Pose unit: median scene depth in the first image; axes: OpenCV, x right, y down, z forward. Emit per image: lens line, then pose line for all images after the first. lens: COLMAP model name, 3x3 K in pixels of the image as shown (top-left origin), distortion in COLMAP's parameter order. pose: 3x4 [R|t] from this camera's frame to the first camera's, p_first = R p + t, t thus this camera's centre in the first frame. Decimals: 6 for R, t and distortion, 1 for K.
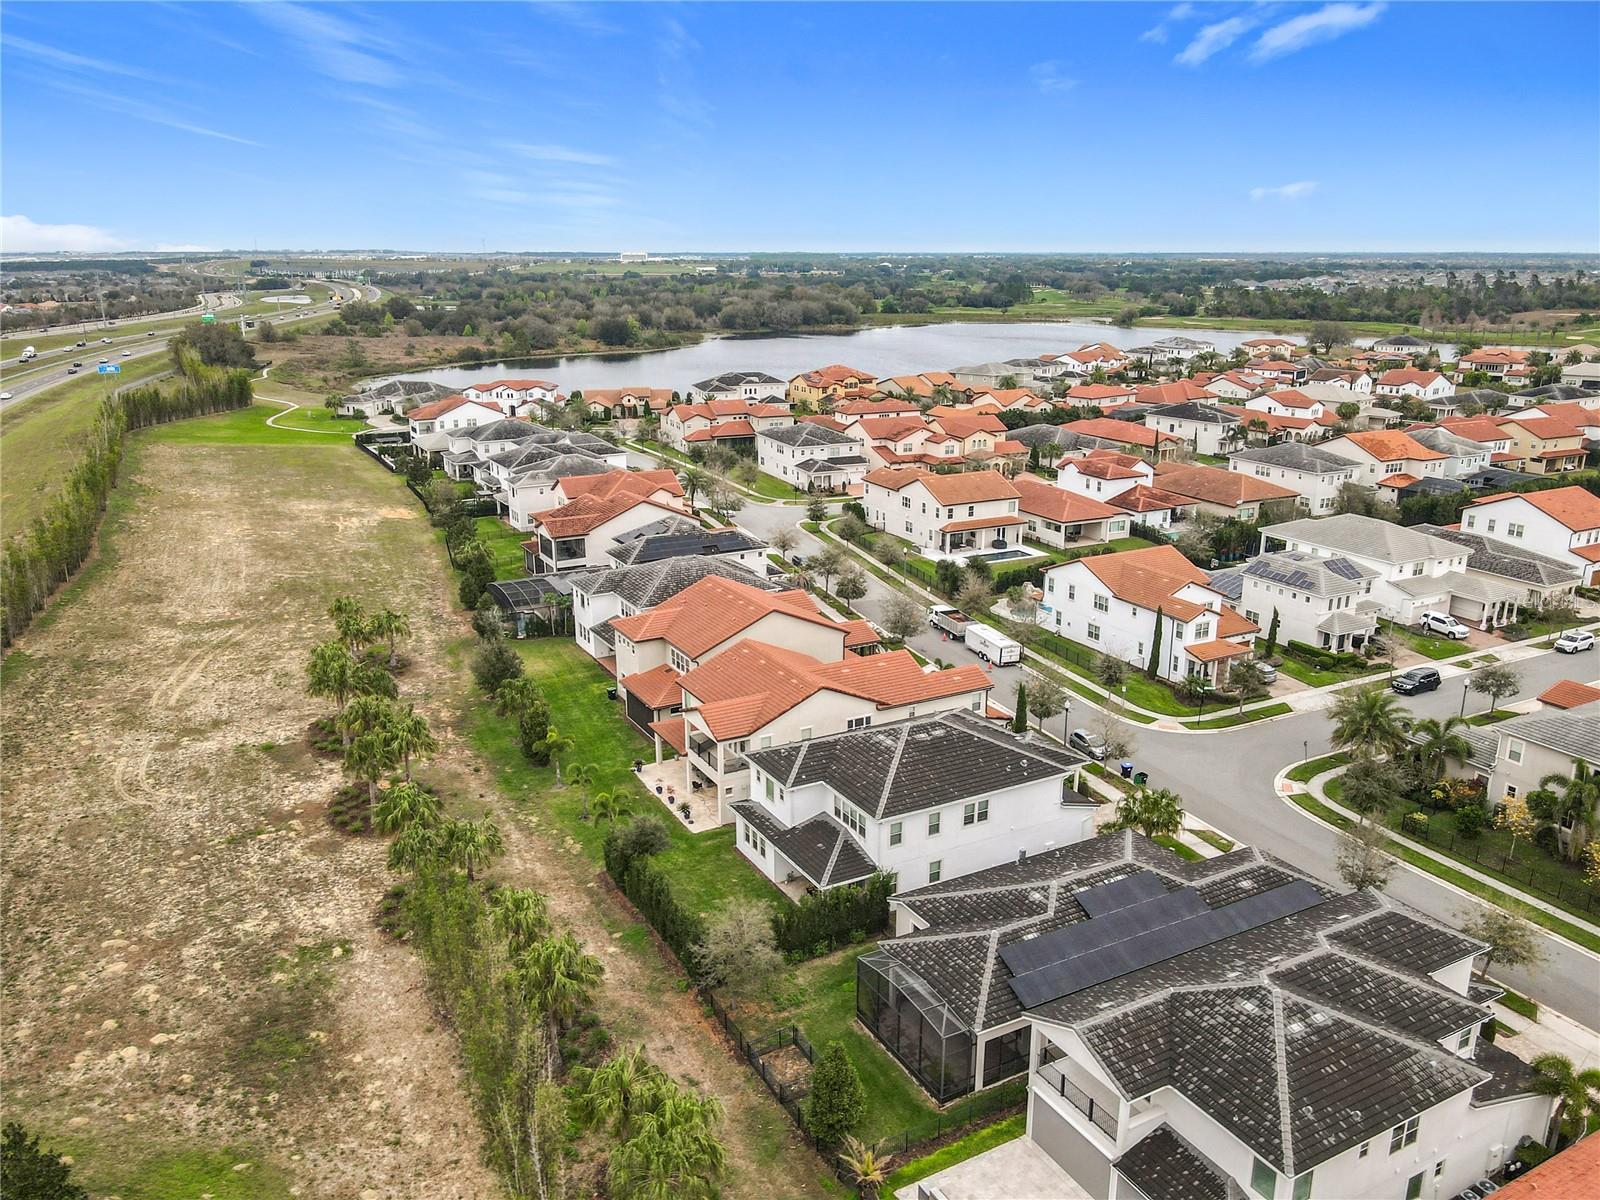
lens RADIAL K [[1210.1, 0, 801.9], [0, 1210.1, 629.2], [0, 0, 1]] dist [-0.000378, 0.023447]
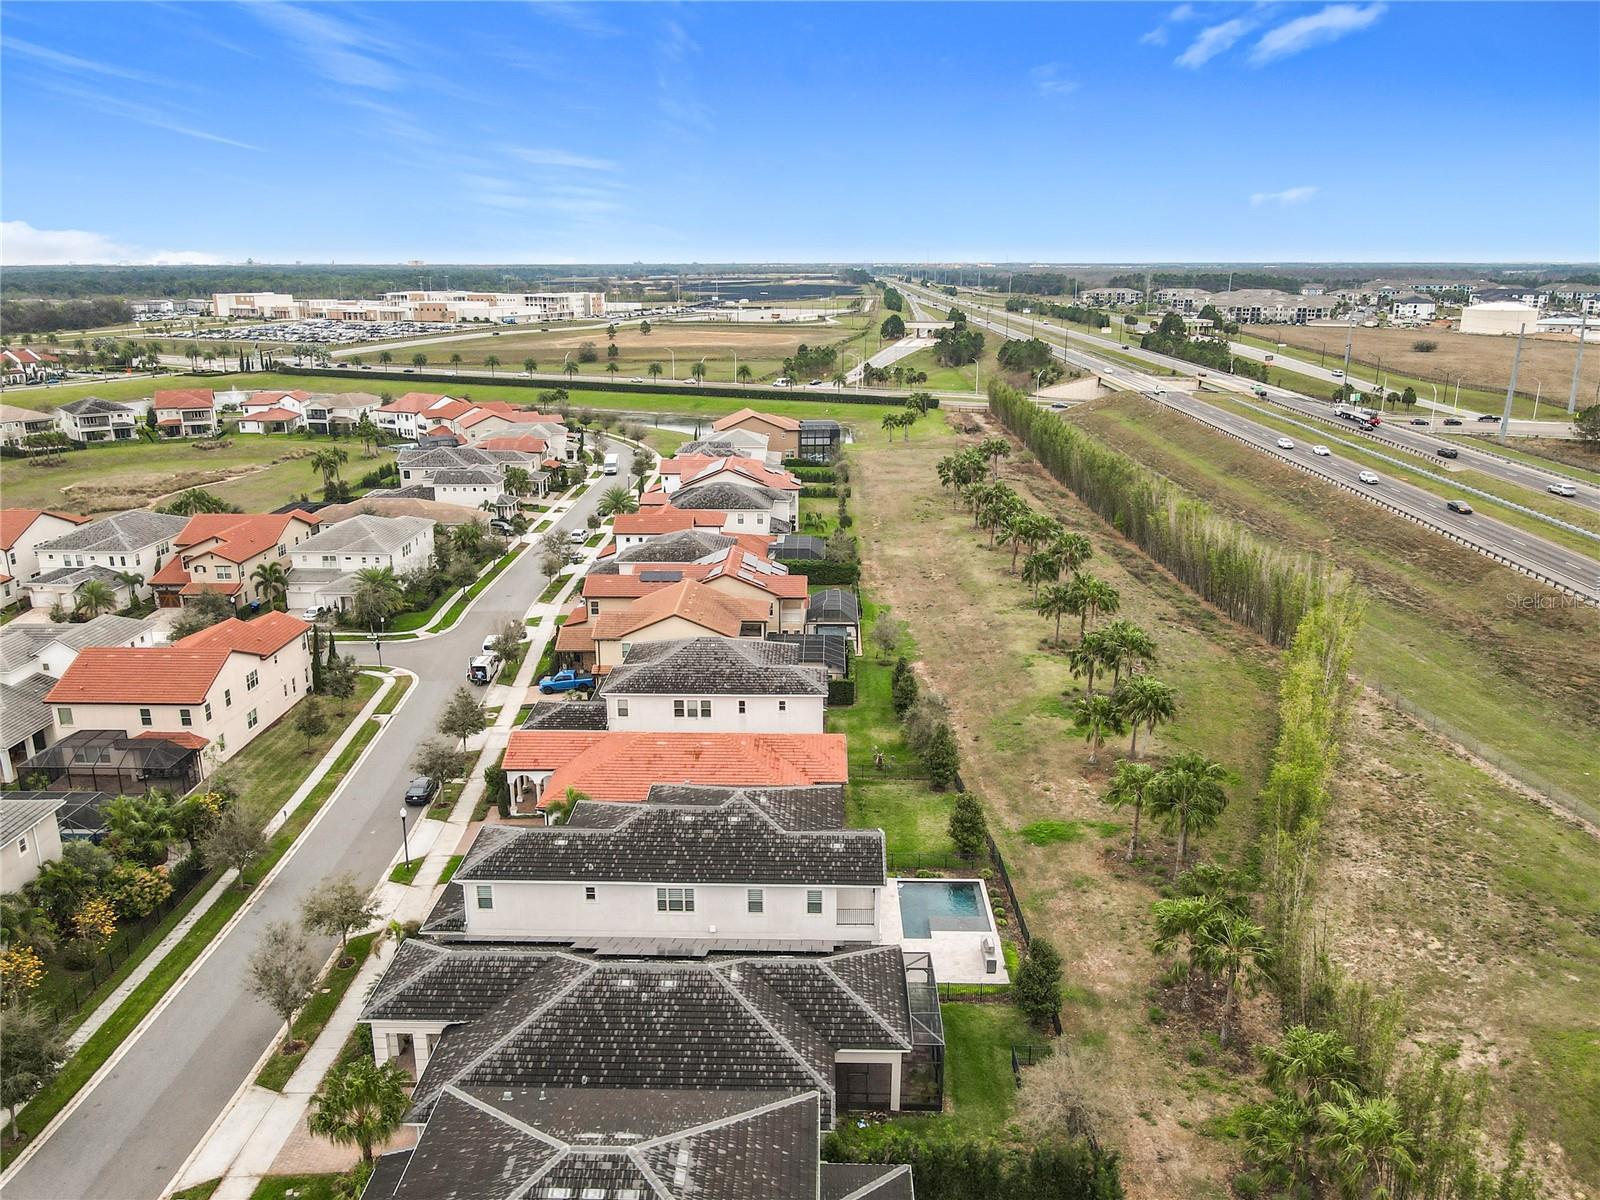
lens RADIAL K [[1210.1, 0, 795.5], [0, 1210.1, 556.5], [0, 0, 1]] dist [-0.000378, 0.023447]
pose [[-0.863797, -0.120108, 0.489314, -0.181227], [0.152780, 0.863004, 0.481541, -0.347943], [-0.480117, 0.490711, -0.727111, 1.095497]]
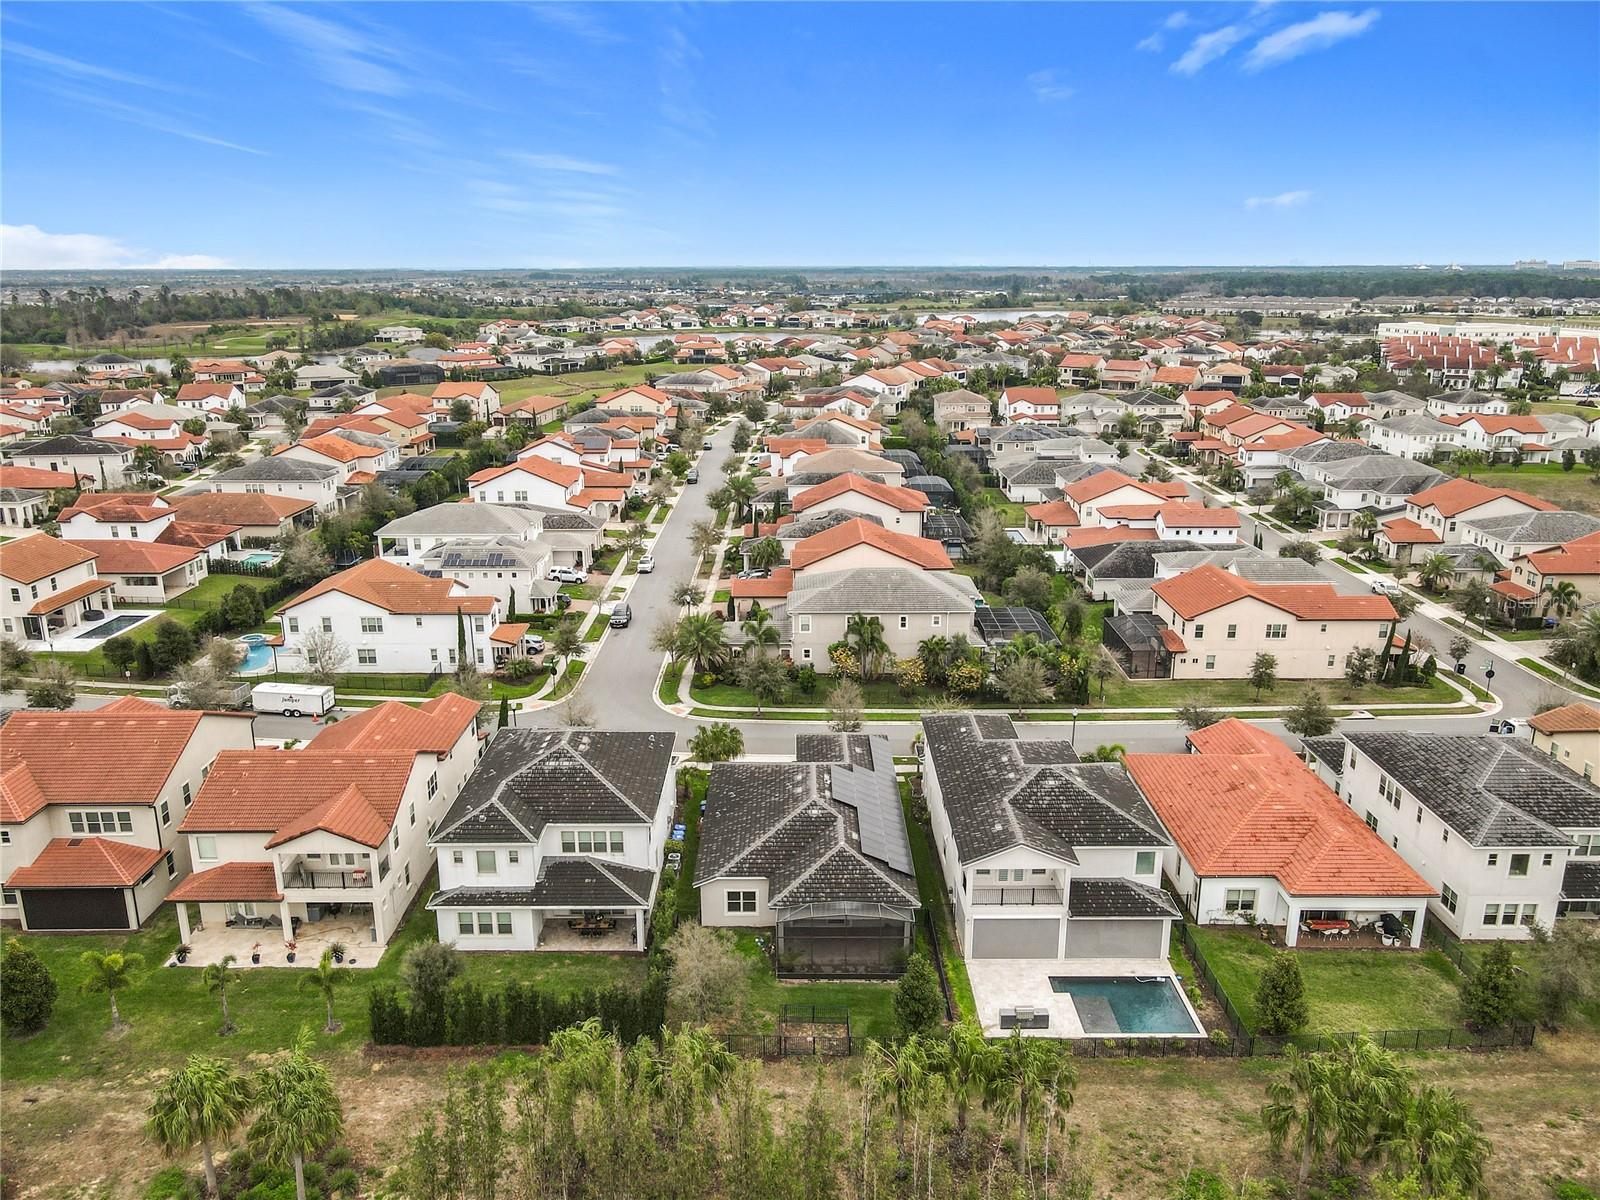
lens RADIAL K [[1210.1, 0, 787.0], [0, 1210.1, 620.5], [0, 0, 1]] dist [-0.000378, 0.023447]
pose [[0.484614, -0.250775, 0.838010, -0.561094], [0.267057, 0.954700, 0.131258, -0.087408], [-0.832964, 0.160187, 0.529633, 0.275578]]
